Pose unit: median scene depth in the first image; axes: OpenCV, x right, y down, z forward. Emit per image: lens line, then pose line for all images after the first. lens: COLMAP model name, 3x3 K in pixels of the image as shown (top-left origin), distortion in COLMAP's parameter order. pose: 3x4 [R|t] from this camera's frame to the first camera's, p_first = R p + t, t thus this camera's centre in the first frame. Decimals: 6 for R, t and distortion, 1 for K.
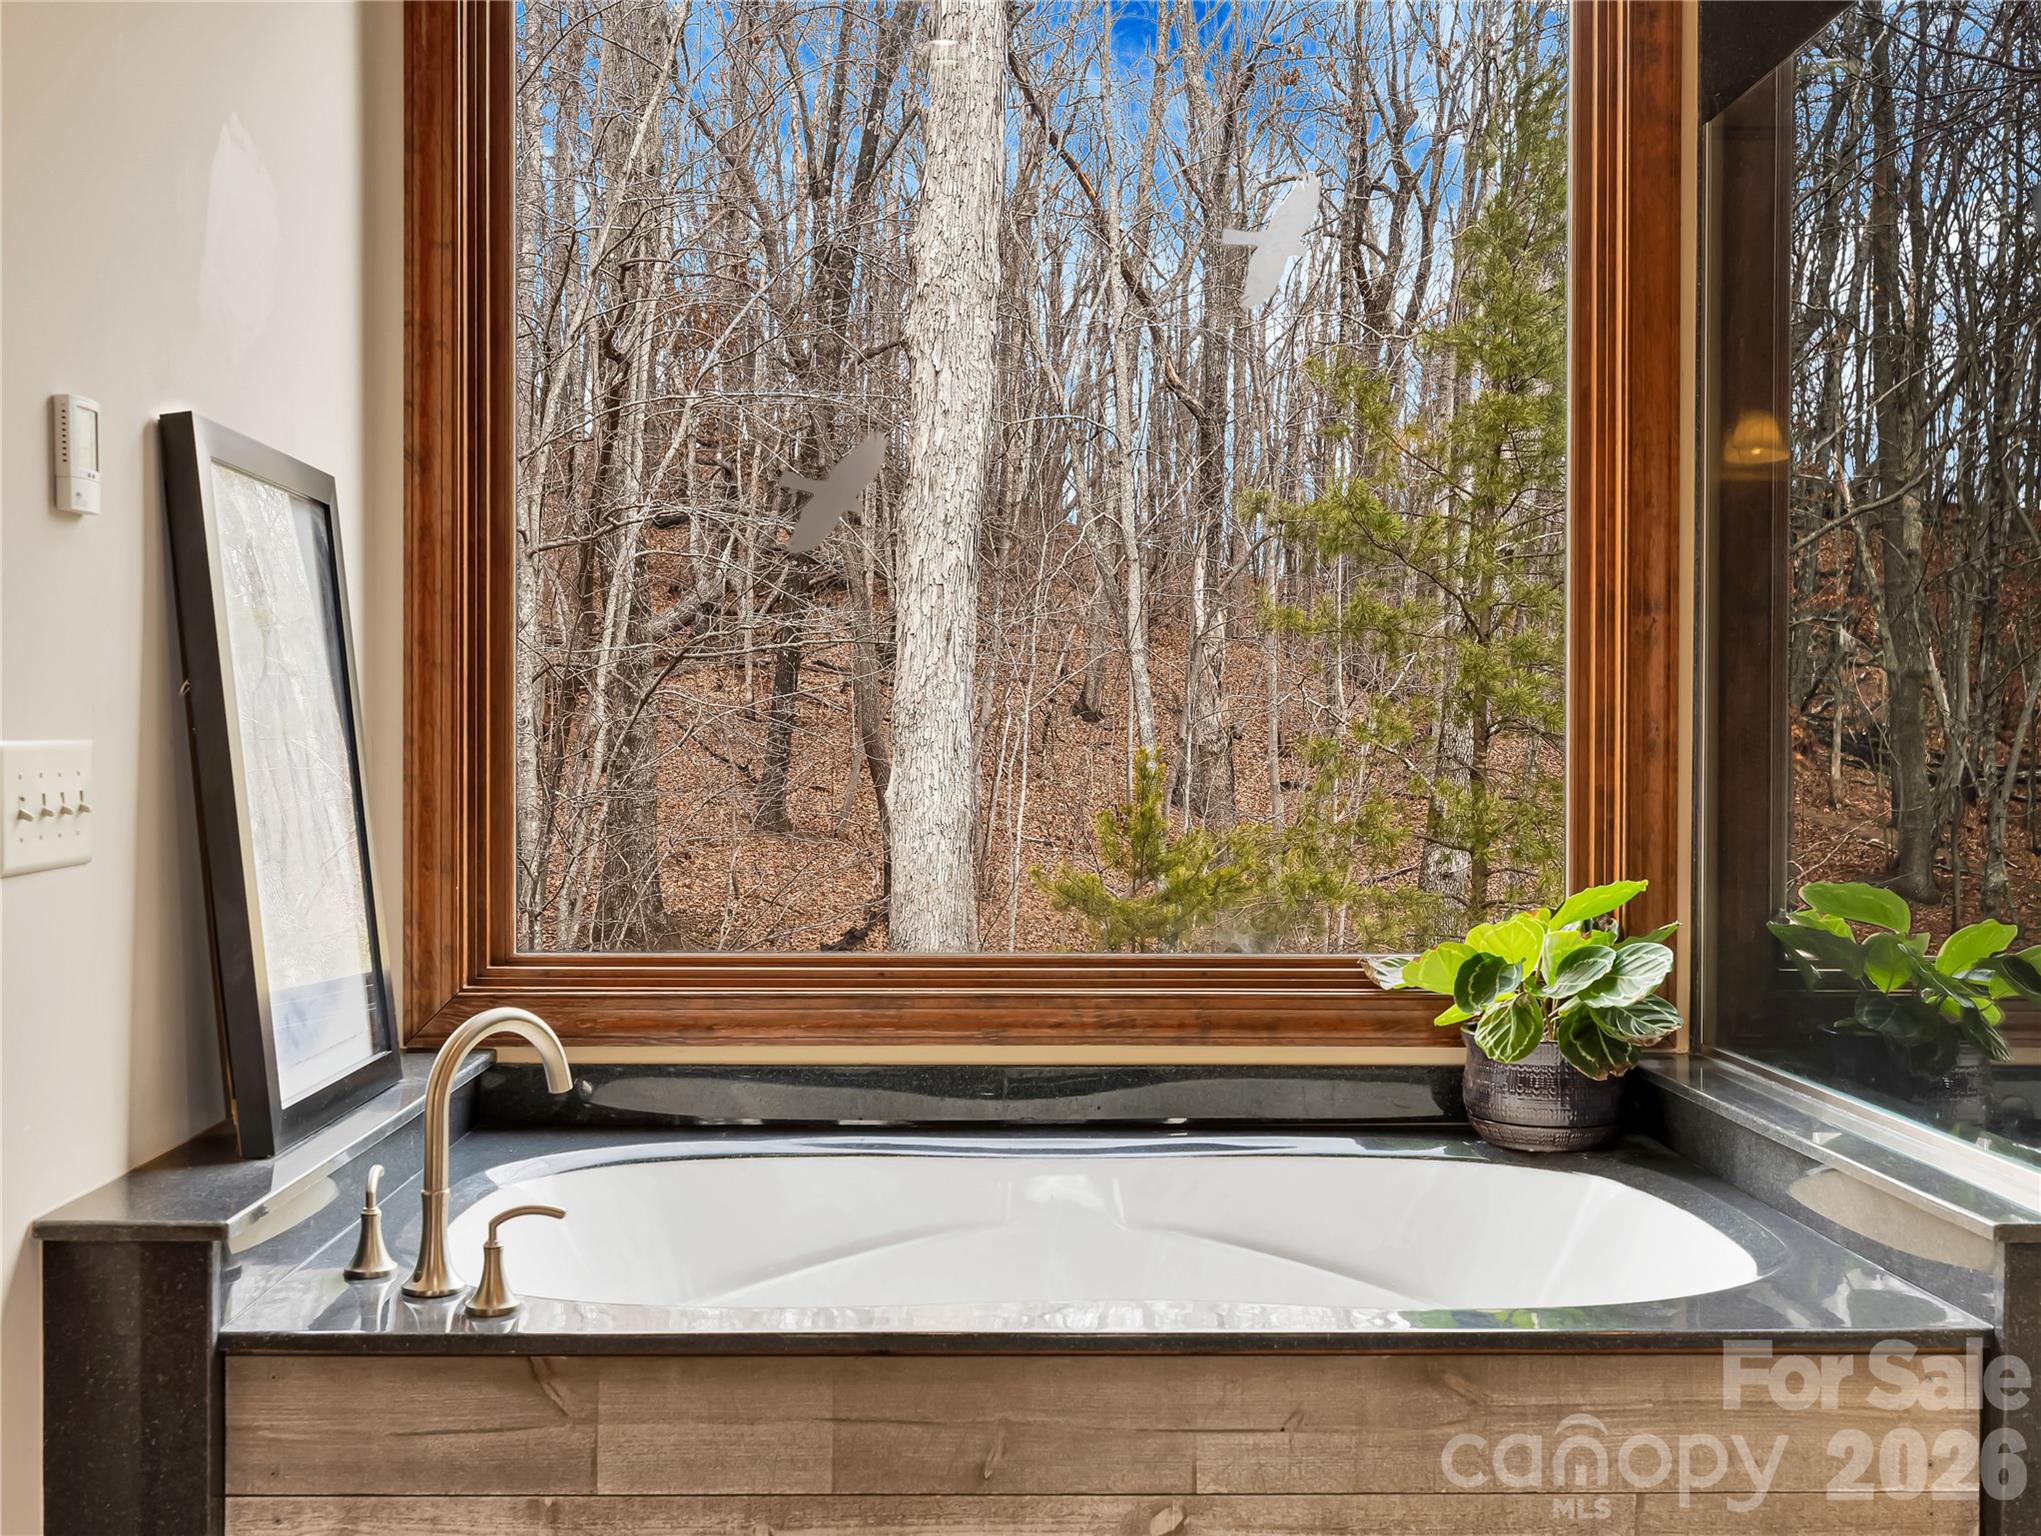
lens RADIAL K [[2240.0, 0, 1020.5], [0, 2240.0, 768.0], [0, 0, 1]] dist [-0.001259, 0.018044]
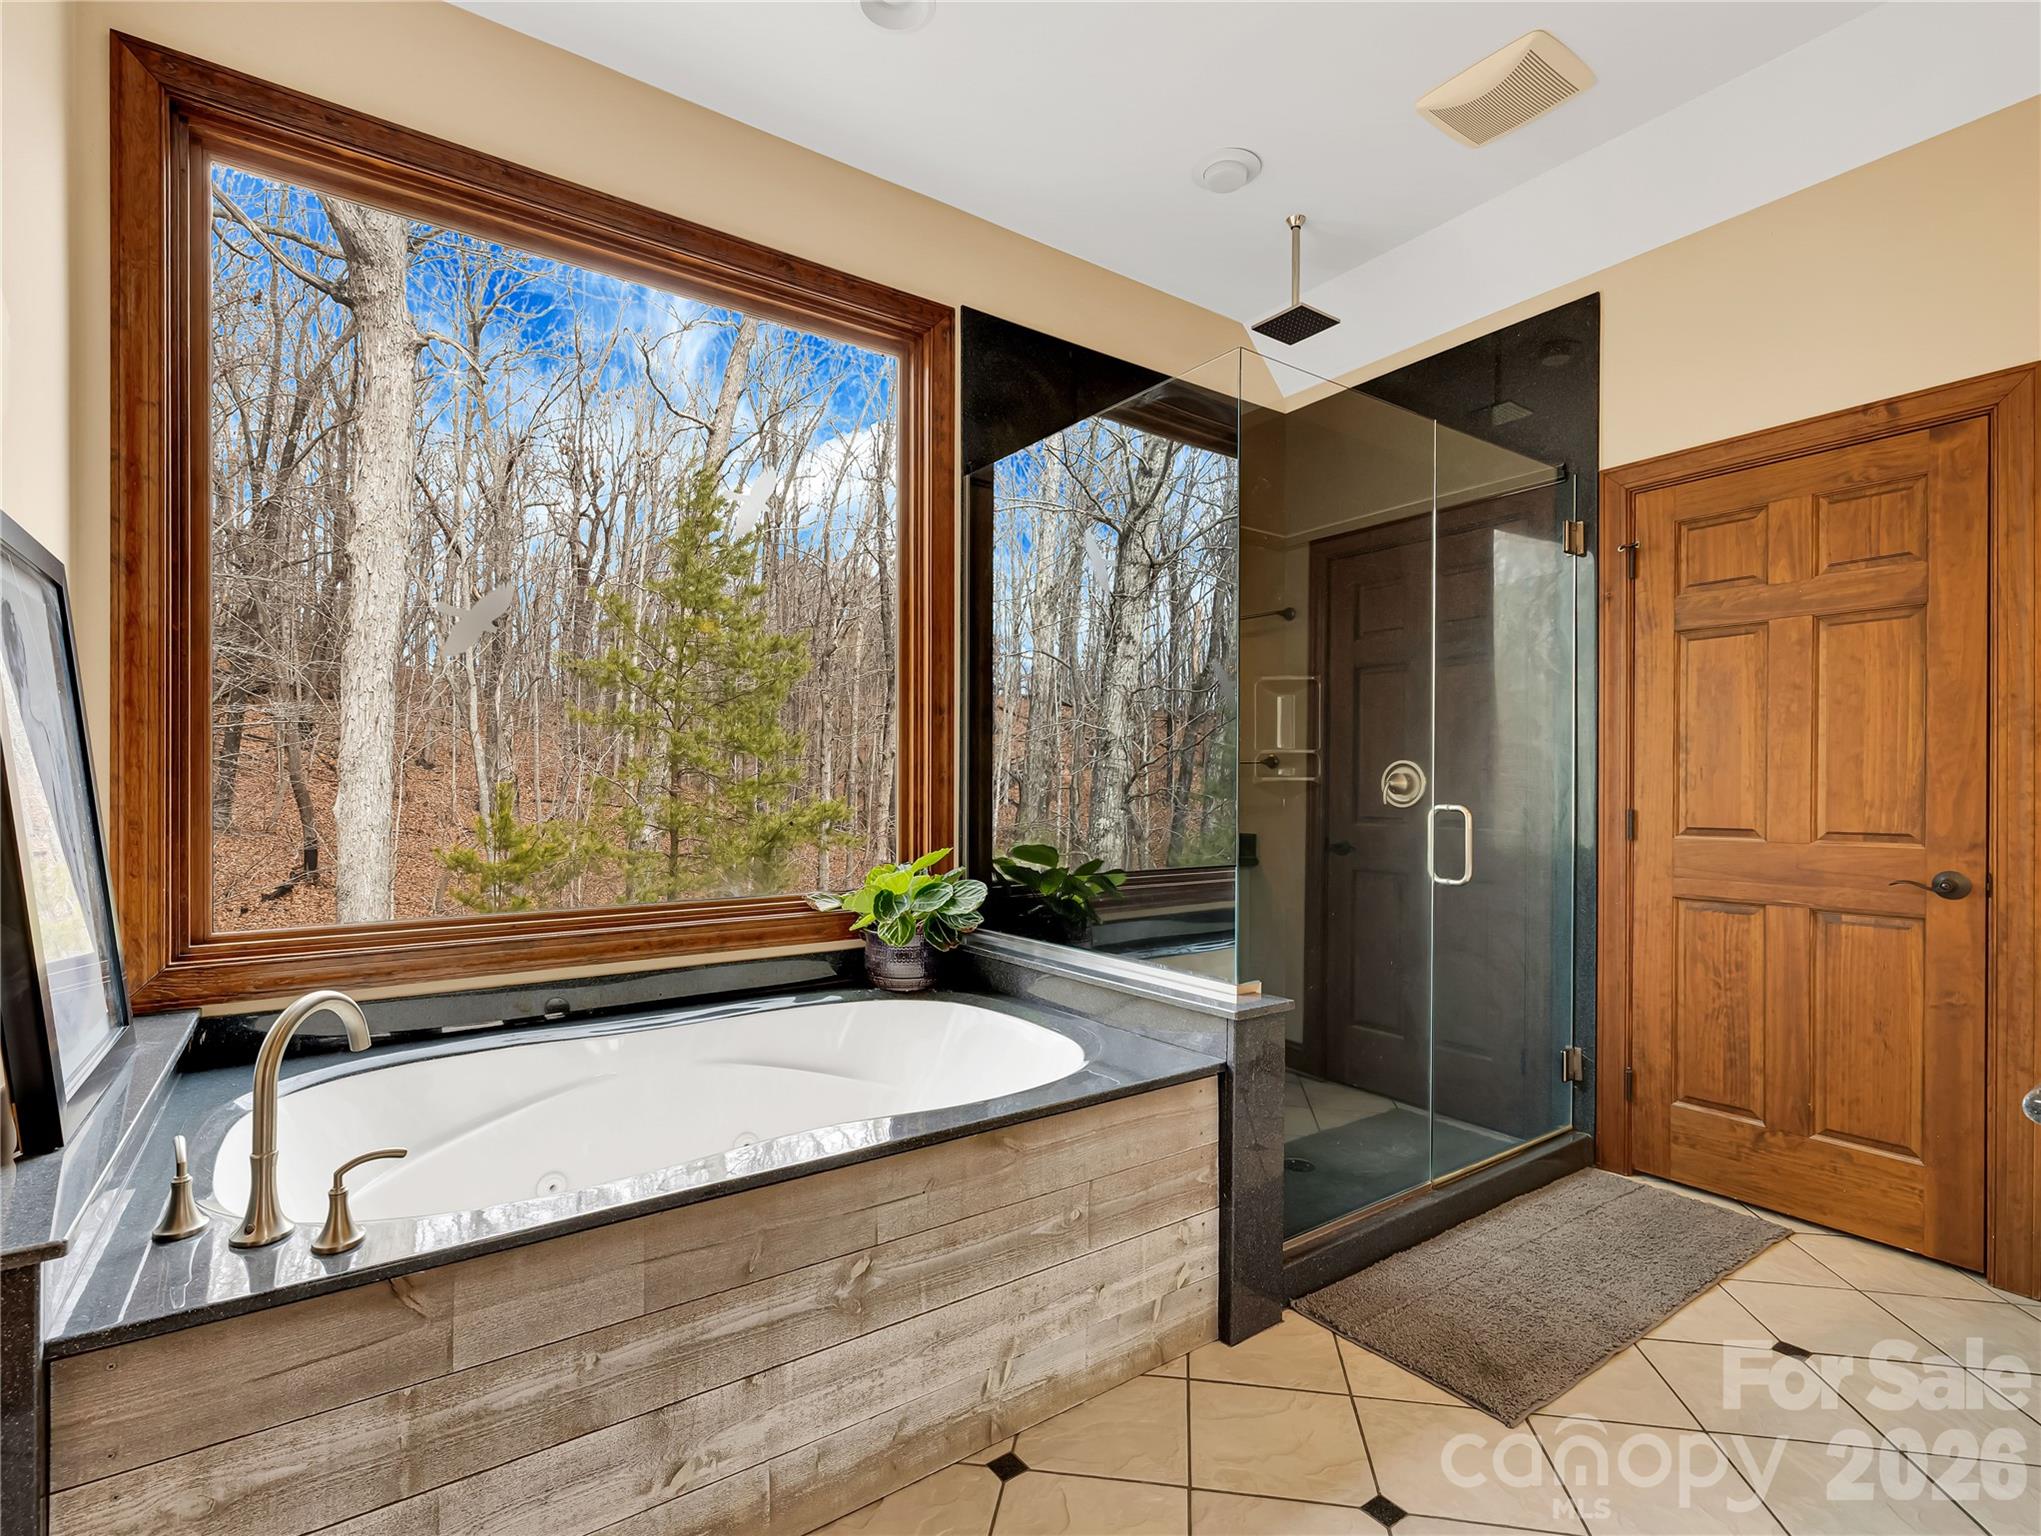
lens RADIAL K [[977.1, 0, 1019.6], [0, 977.1, 782.6], [0, 0, 1]] dist [0.001420, 0.000026]
pose [[0.833045, -0.003758, 0.553193, -0.150486], [0.008112, 0.999952, -0.005424, -0.002651], [-0.553146, 0.009006, 0.833036, 0.237906]]
